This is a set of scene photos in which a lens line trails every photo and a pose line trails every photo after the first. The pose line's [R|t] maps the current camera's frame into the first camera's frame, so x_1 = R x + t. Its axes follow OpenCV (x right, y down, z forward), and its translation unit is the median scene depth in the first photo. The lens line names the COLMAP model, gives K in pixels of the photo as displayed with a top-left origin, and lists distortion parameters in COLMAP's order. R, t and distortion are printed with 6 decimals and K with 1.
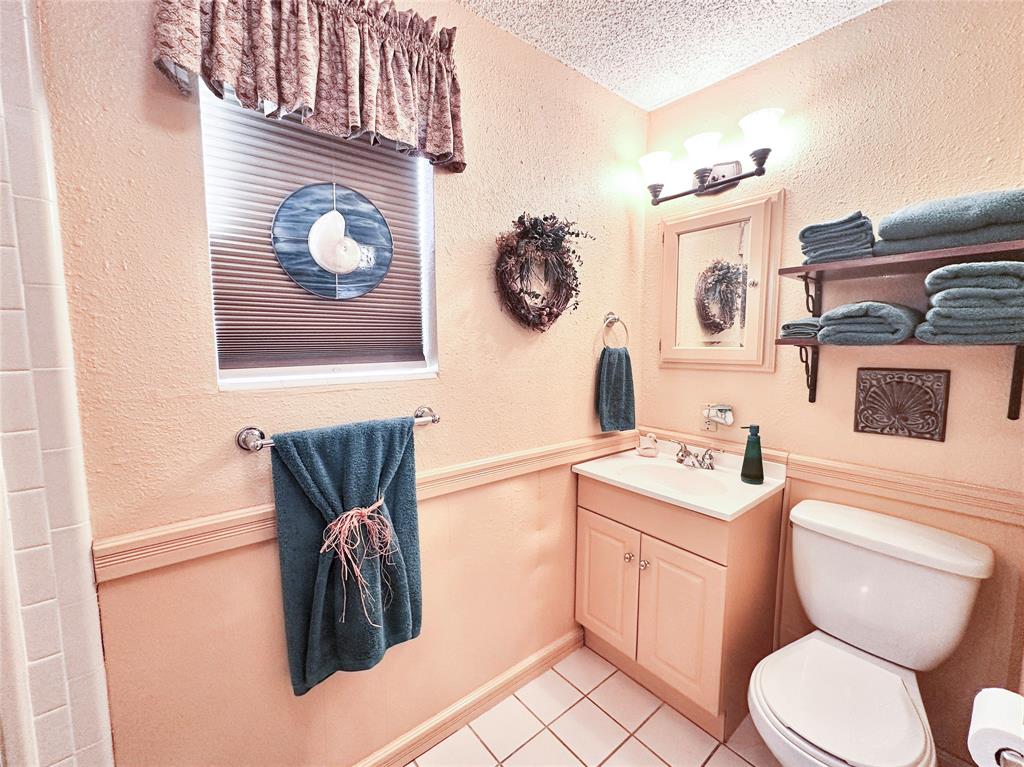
lens RADIAL K [[415.2, 0, 511.2], [0, 415.2, 382.1], [0, 0, 1]] dist [0.000360, -0.000452]
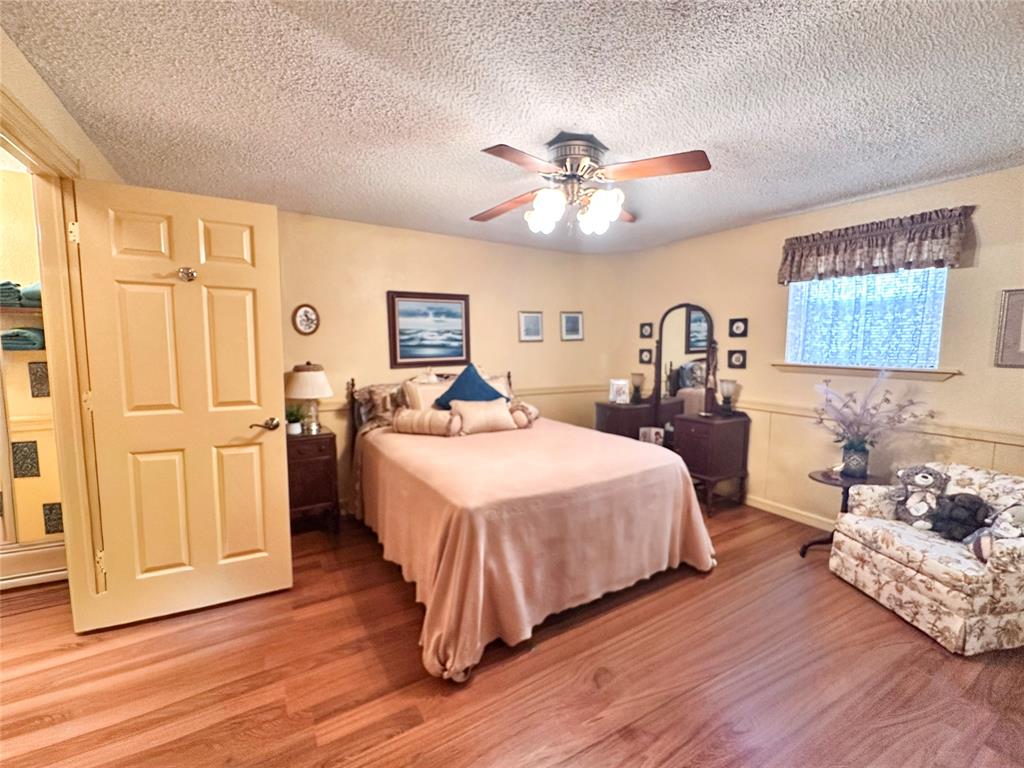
lens RADIAL K [[415.2, 0, 512.0], [0, 415.2, 386.4], [0, 0, 1]] dist [0.000360, -0.000452]
pose [[0.135215, -0.080187, 0.987566, -0.708480], [0.090194, 0.993578, 0.068326, 0.138060], [-0.986703, 0.079834, 0.141579, -1.380165]]
